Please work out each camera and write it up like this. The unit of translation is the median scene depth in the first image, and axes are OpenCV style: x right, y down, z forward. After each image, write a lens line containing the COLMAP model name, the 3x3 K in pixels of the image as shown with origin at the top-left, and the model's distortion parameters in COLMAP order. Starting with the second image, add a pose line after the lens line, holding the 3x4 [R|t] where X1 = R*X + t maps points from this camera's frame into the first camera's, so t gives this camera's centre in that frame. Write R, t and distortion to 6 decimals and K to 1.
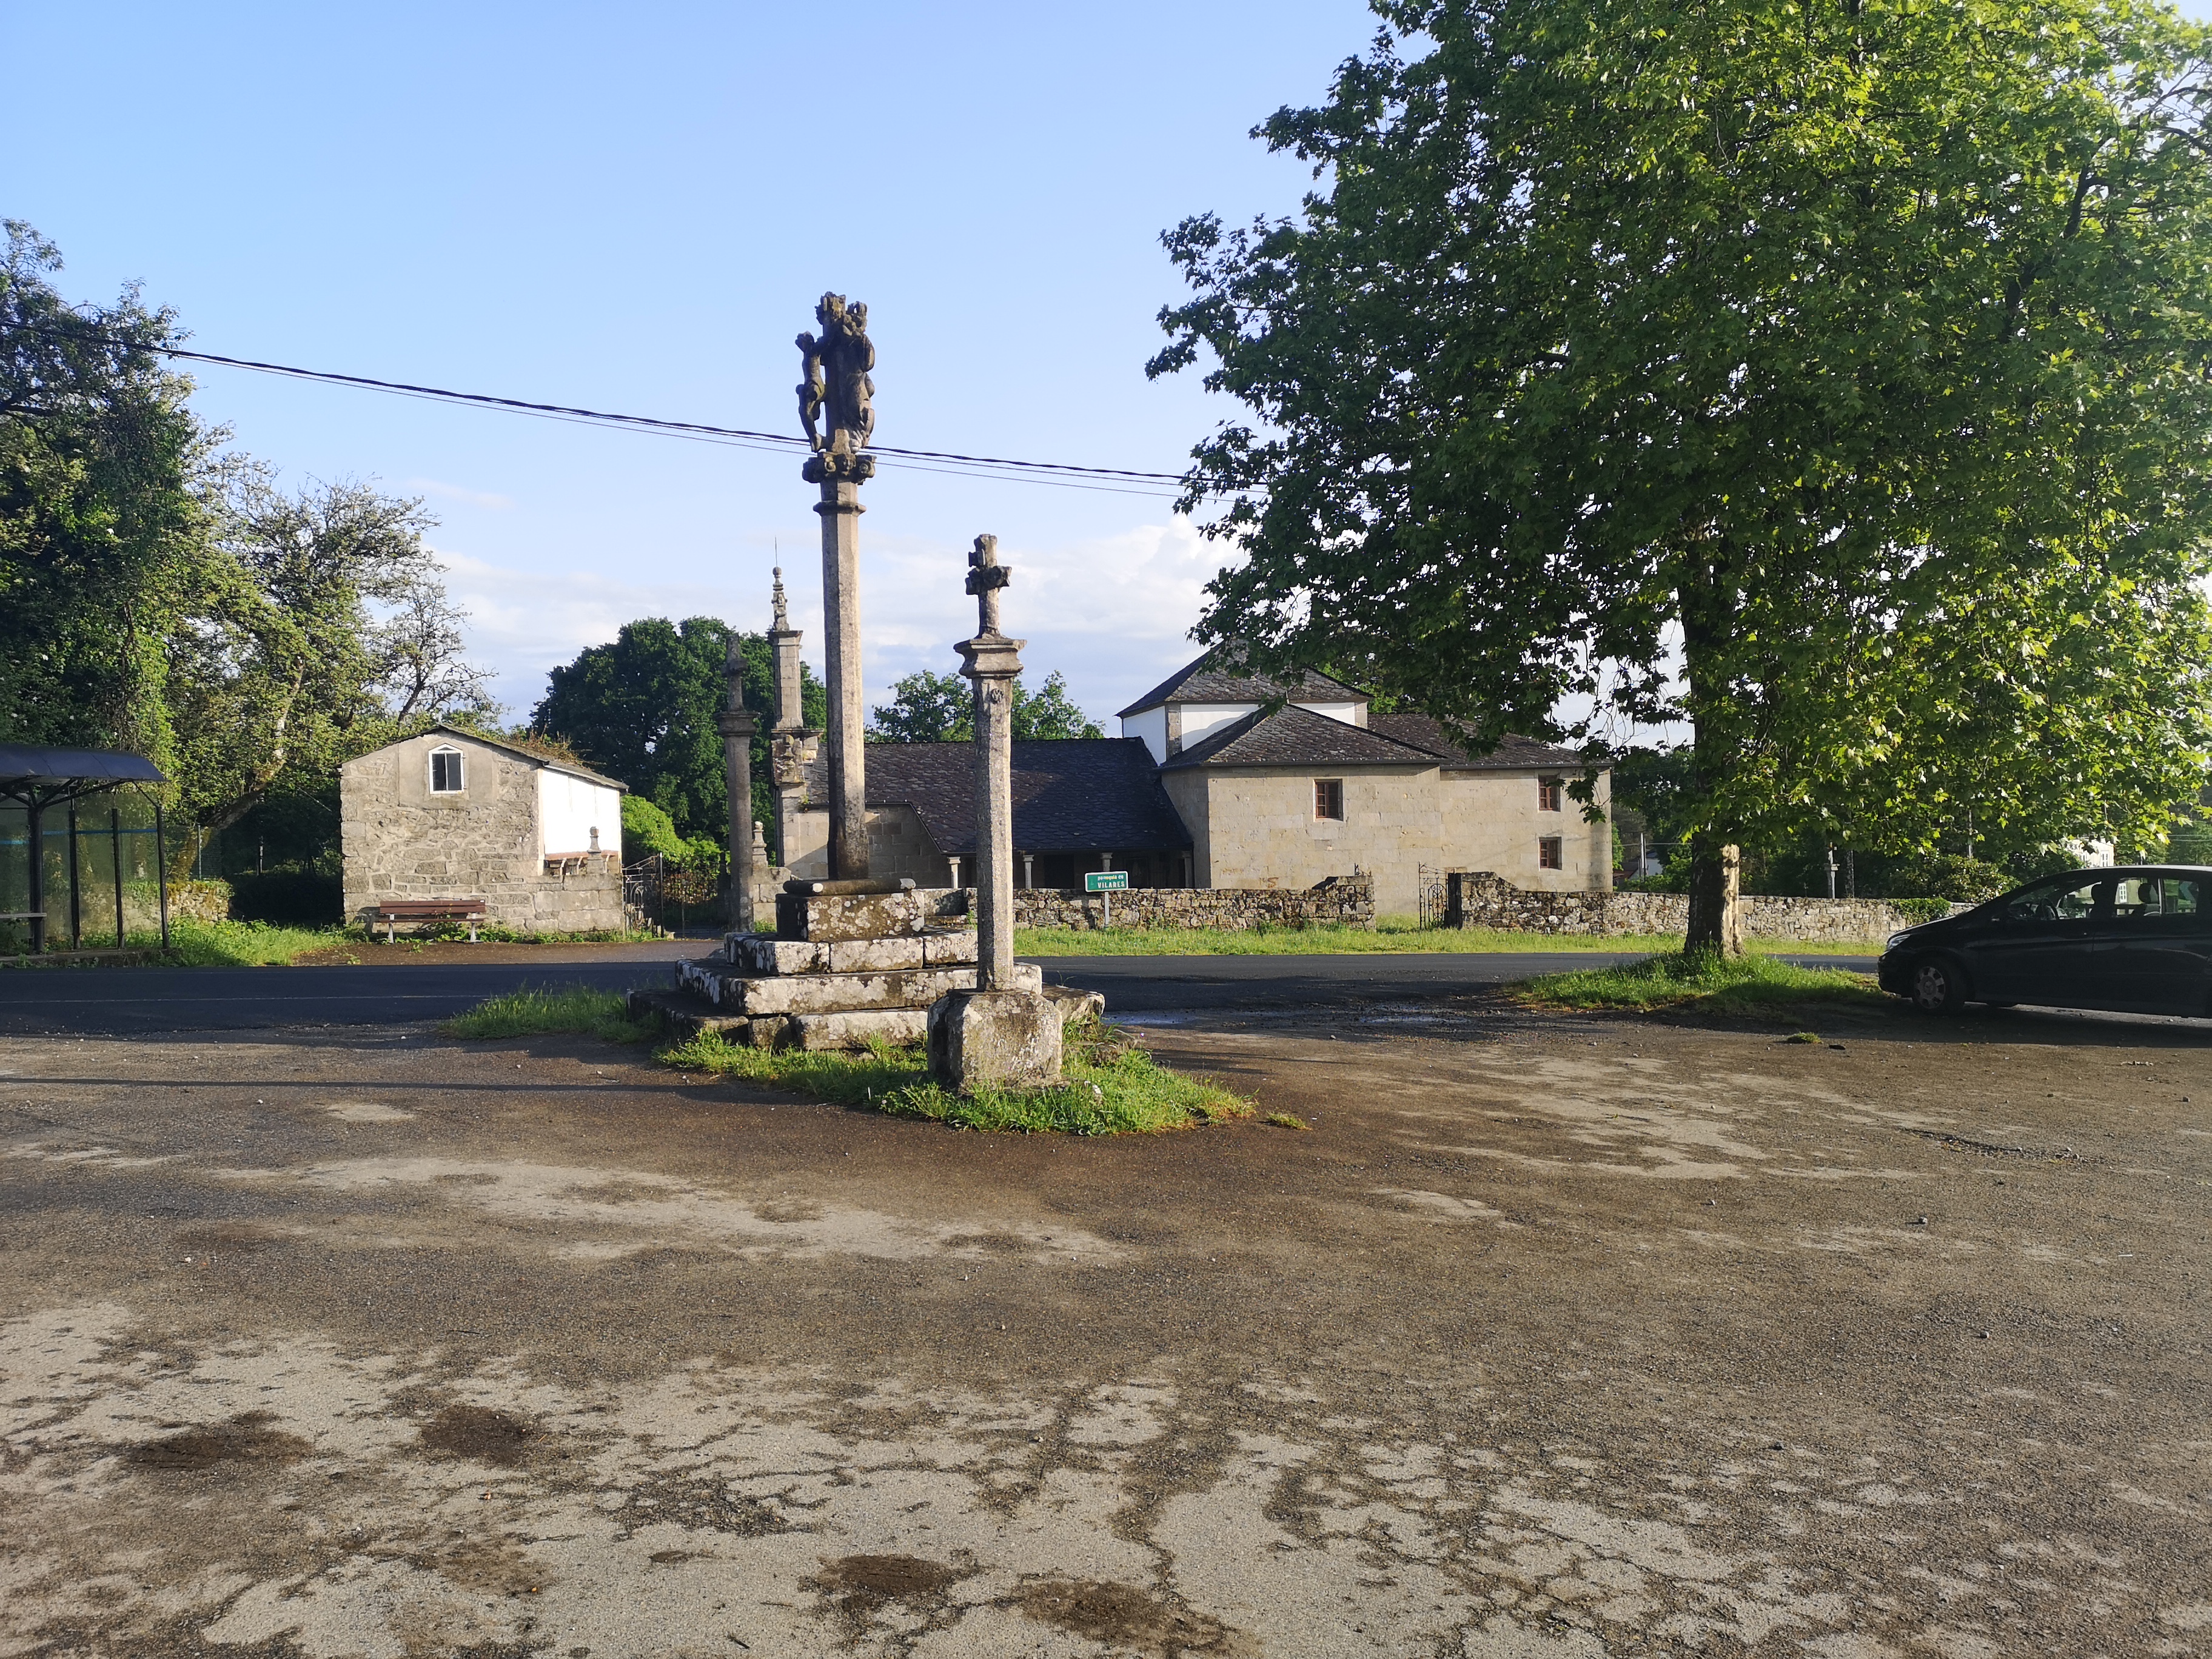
lens RADIAL K [[1696.4, 0, 1118.1], [0, 1696.4, 831.4], [0, 0, 1]] dist [0.059031, -0.055632]
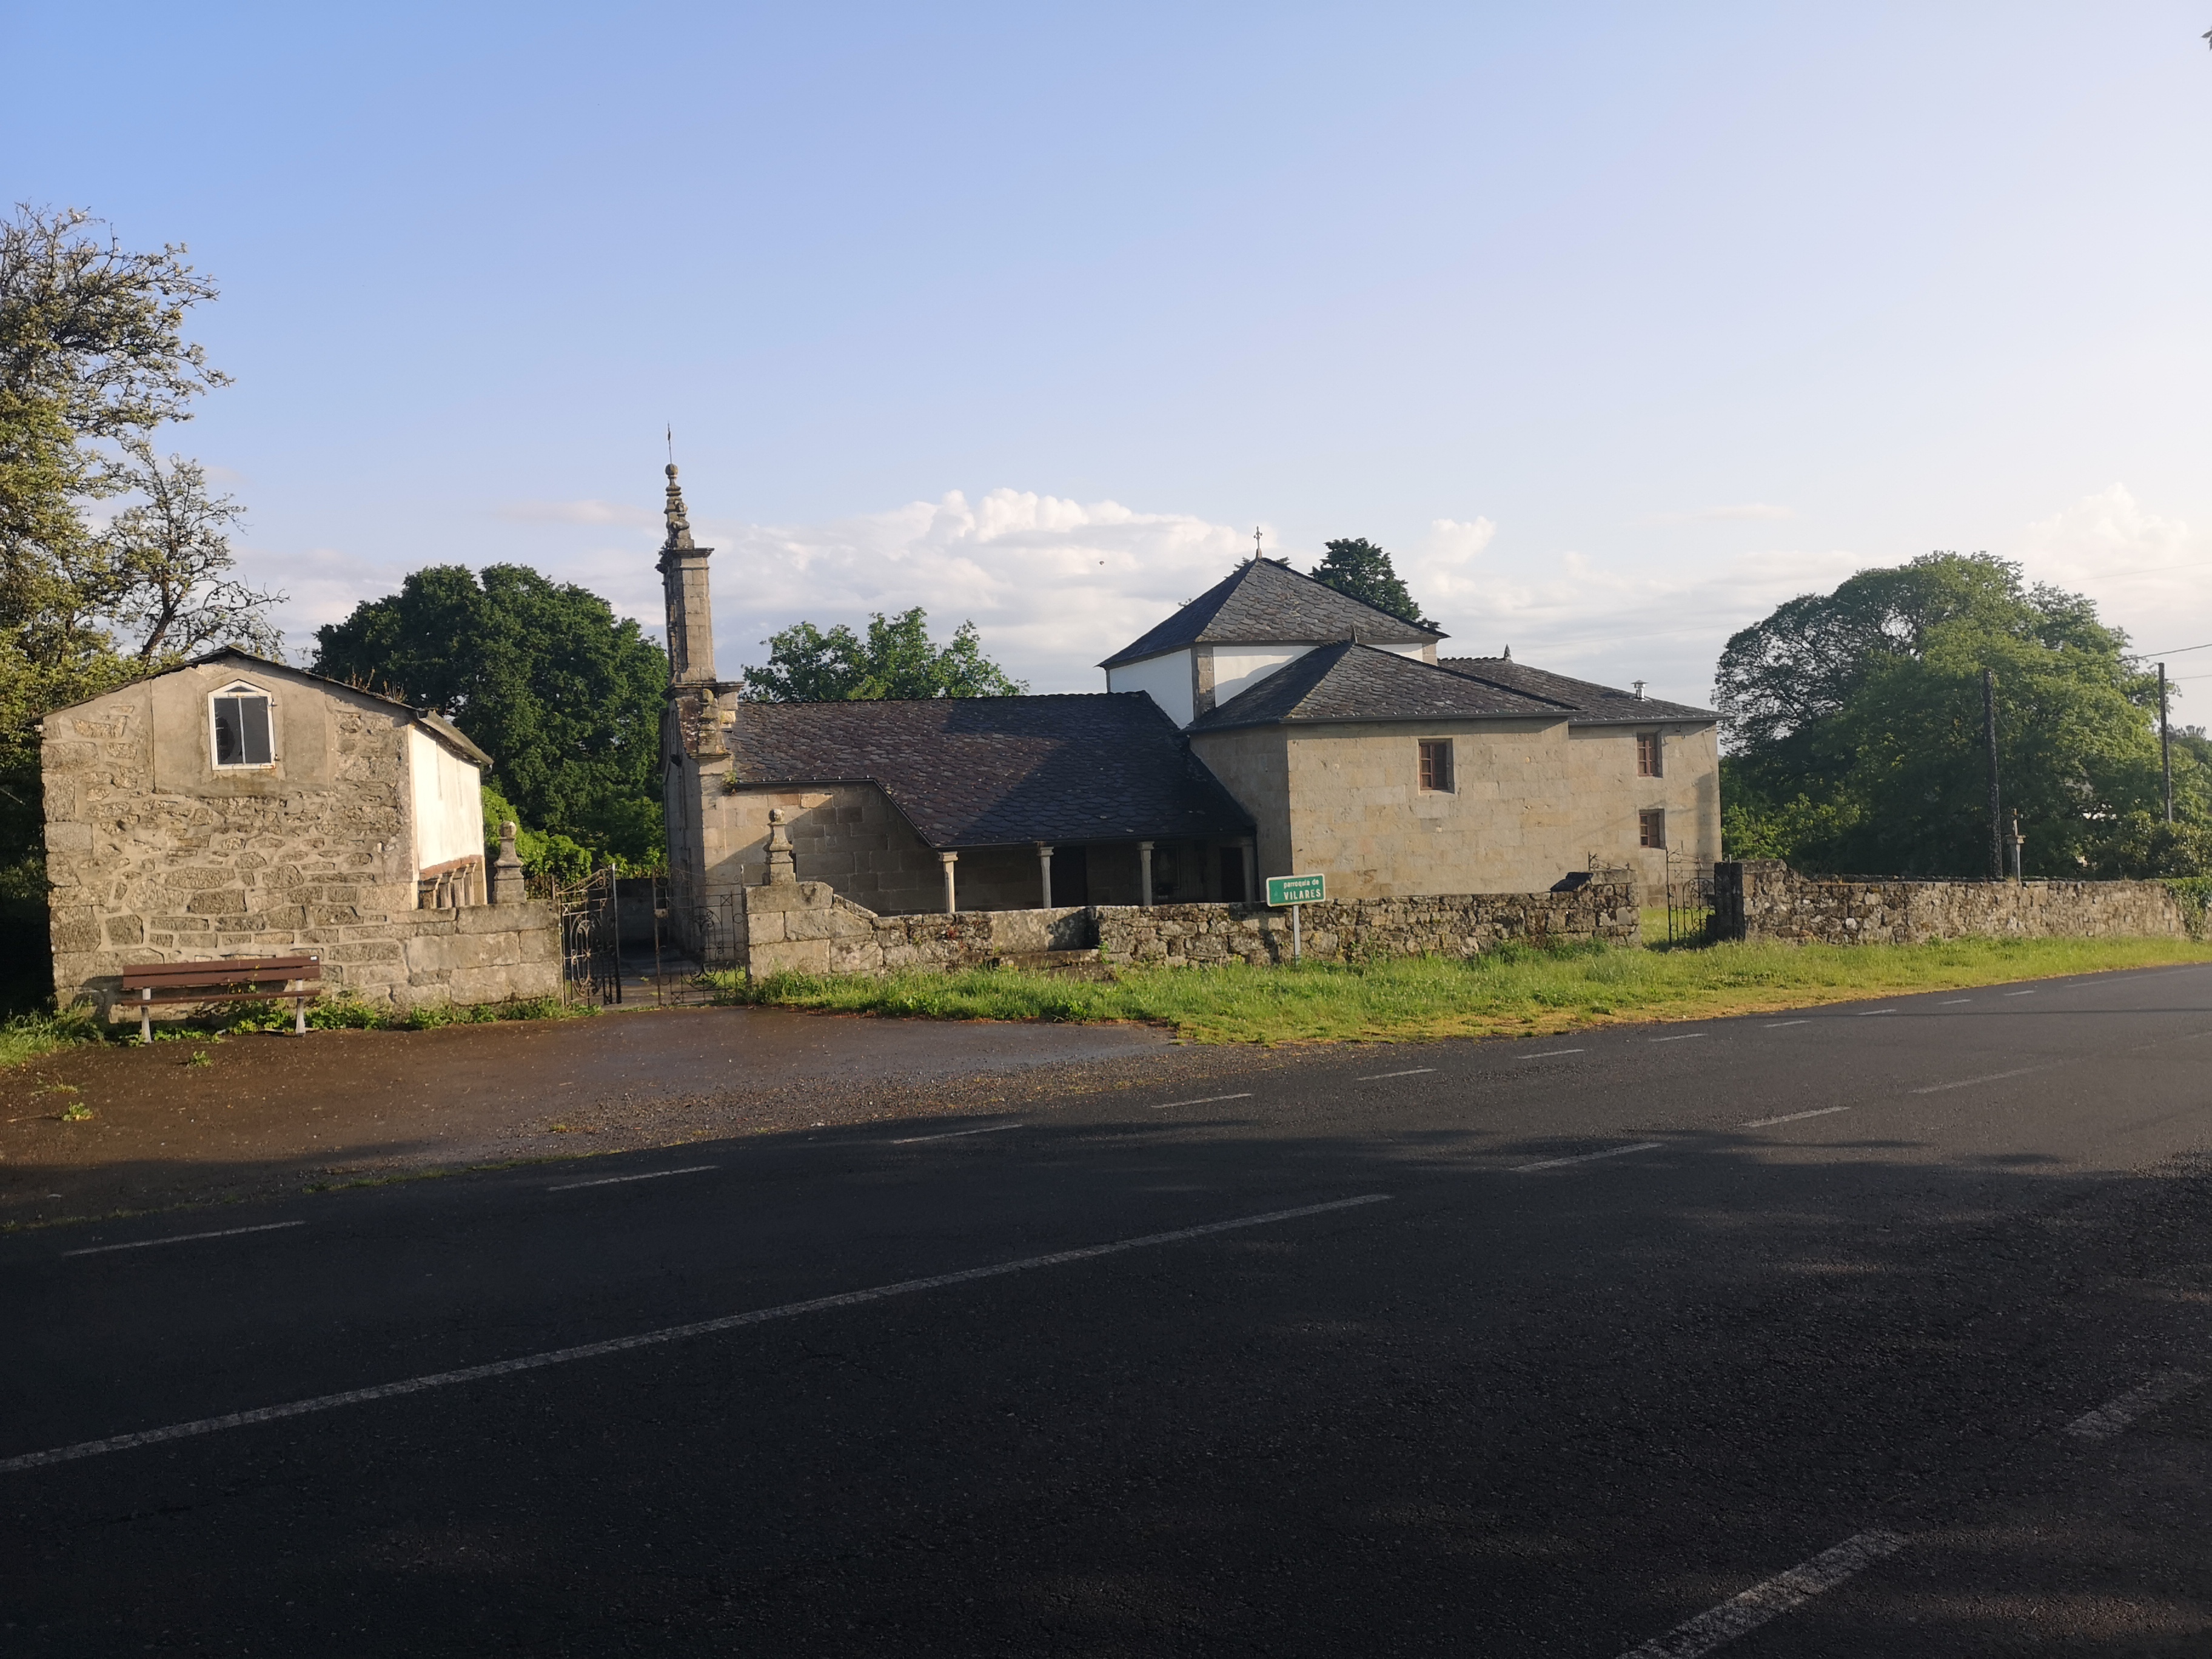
lens RADIAL K [[1696.4, 0, 1110.3], [0, 1696.4, 827.3], [0, 0, 1]] dist [0.059031, -0.055632]
pose [[0.991912, -0.020551, 0.125255, -0.129757], [0.019273, 0.999749, 0.011410, -0.002844], [-0.125458, -0.008904, 0.992059, 0.289710]]
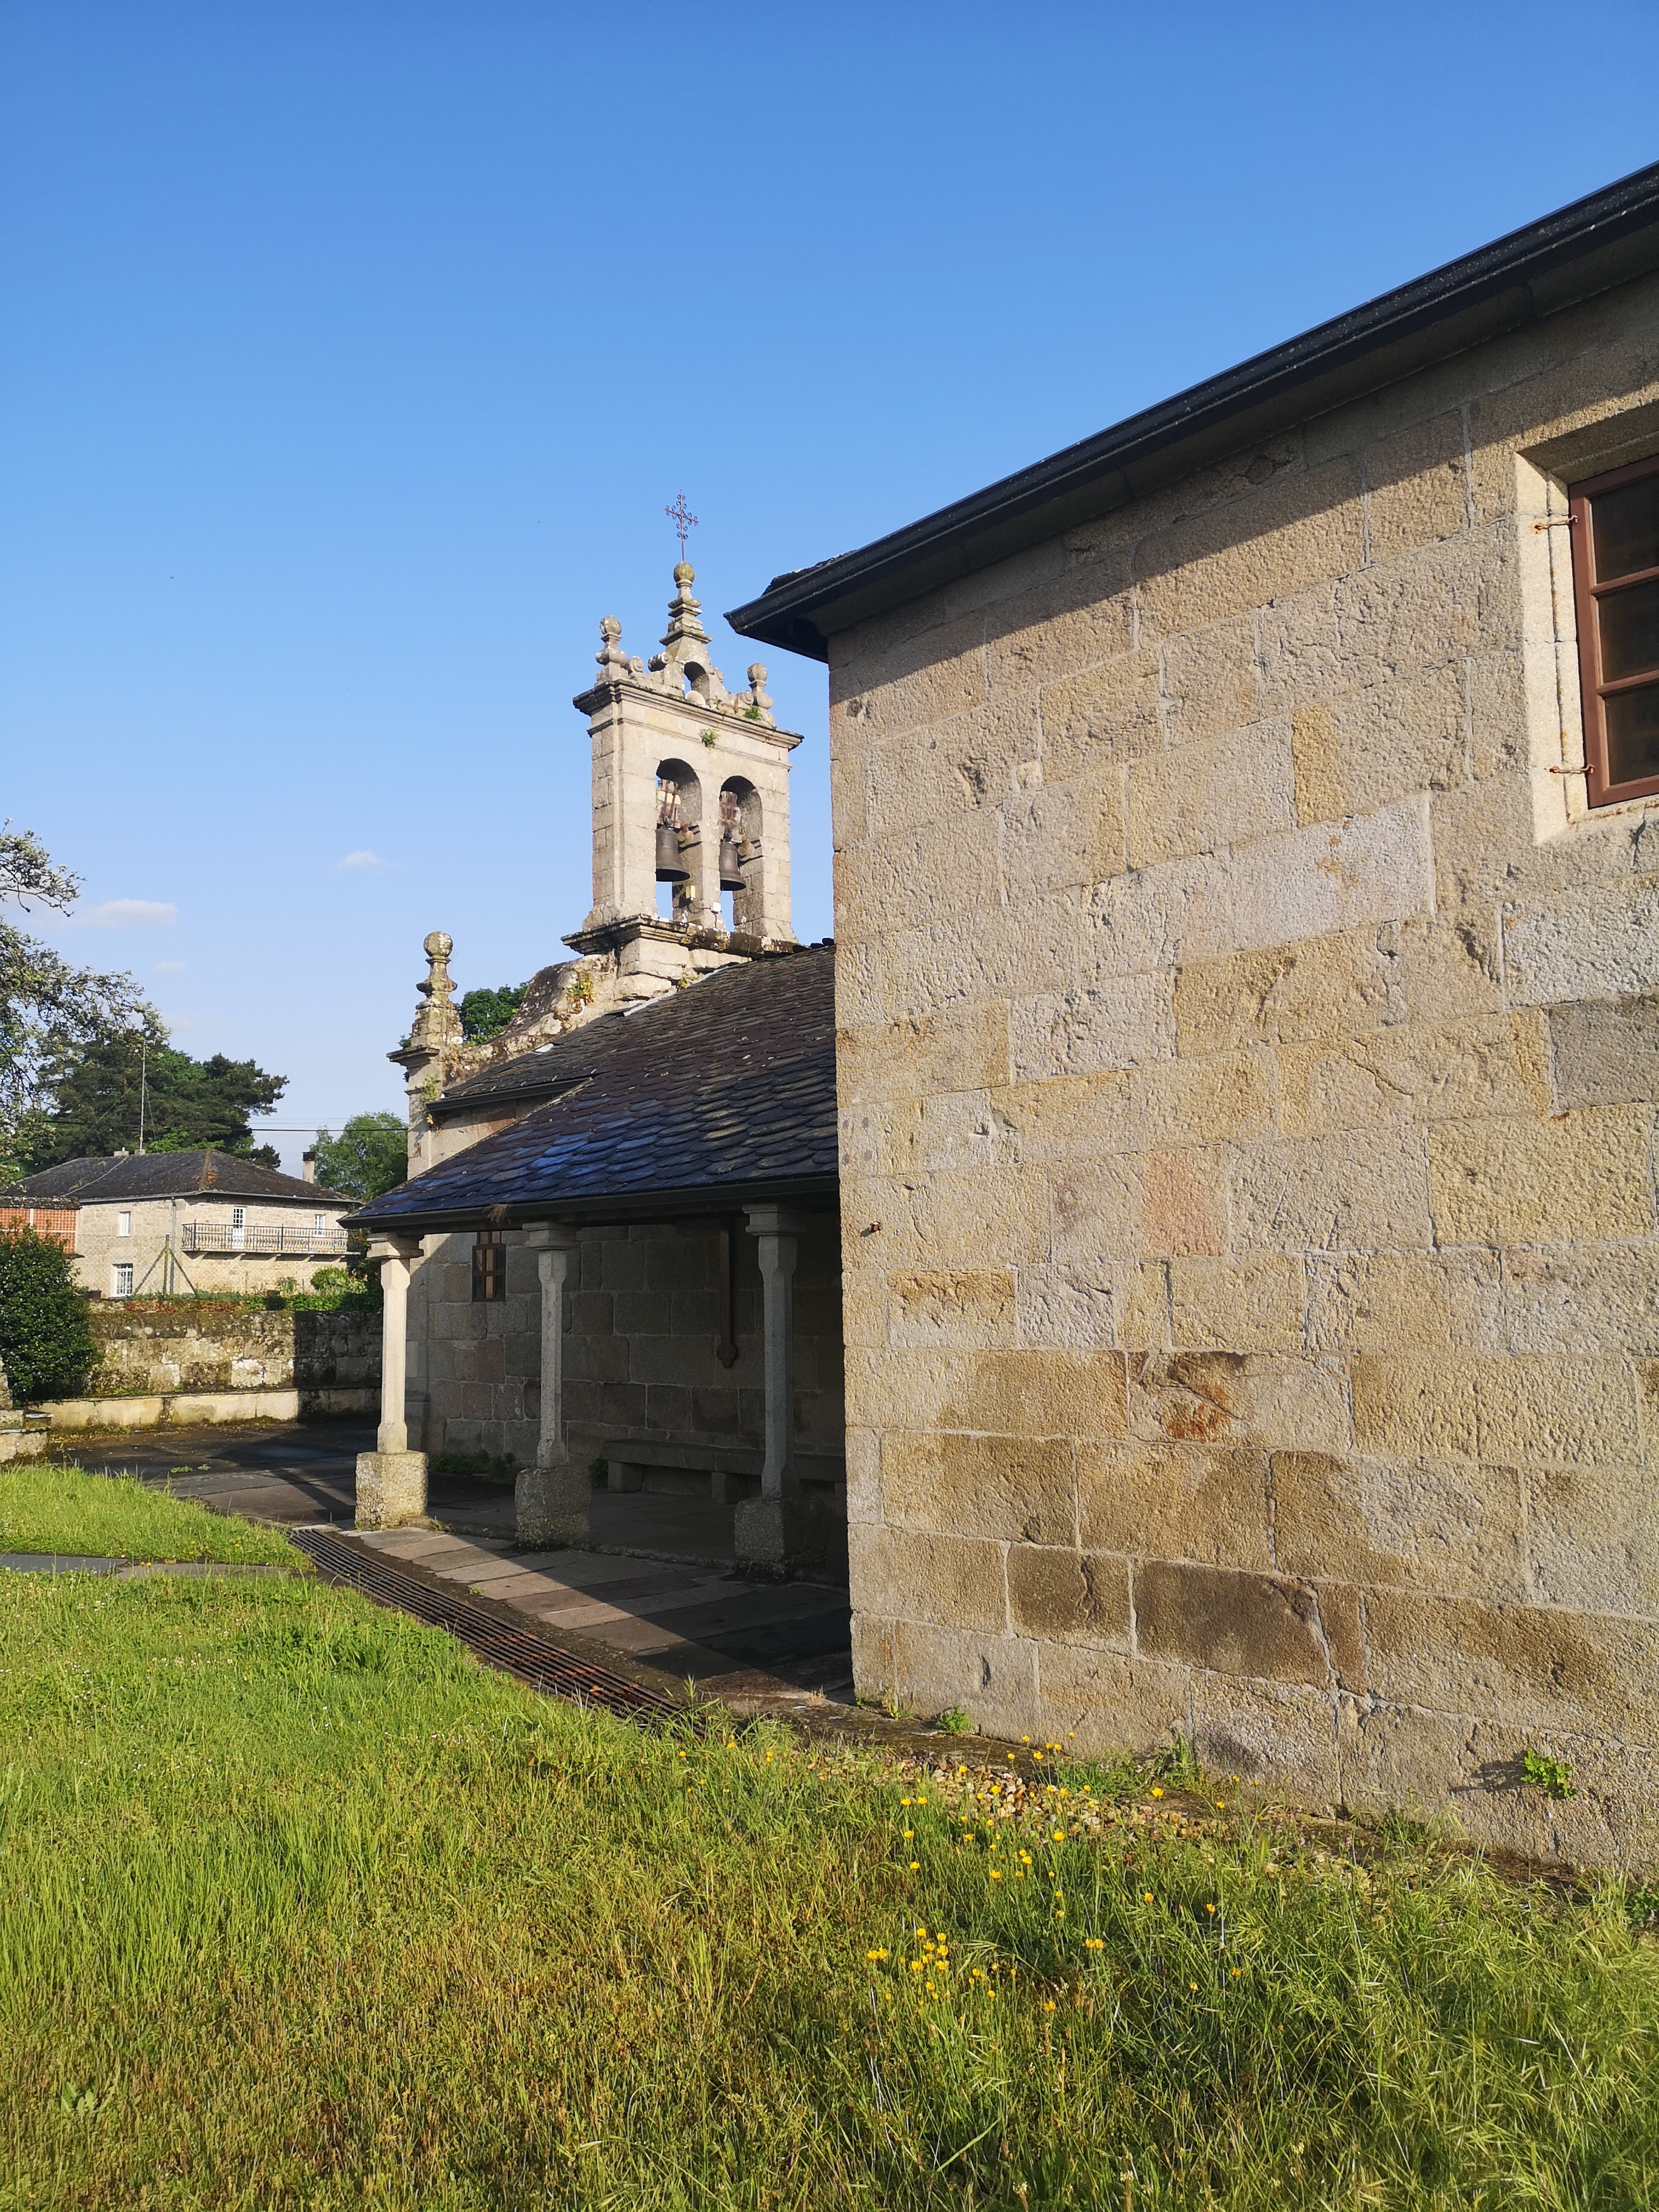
lens RADIAL K [[1696.4, 0, 816.9], [0, 1696.4, 1106.1], [0, 0, 1]] dist [0.059031, -0.055632]
pose [[0.498938, -0.084820, -0.862477, 0.201923], [-0.002811, 0.995035, -0.099483, 0.023748], [0.866633, 0.052060, 0.496223, 1.002071]]
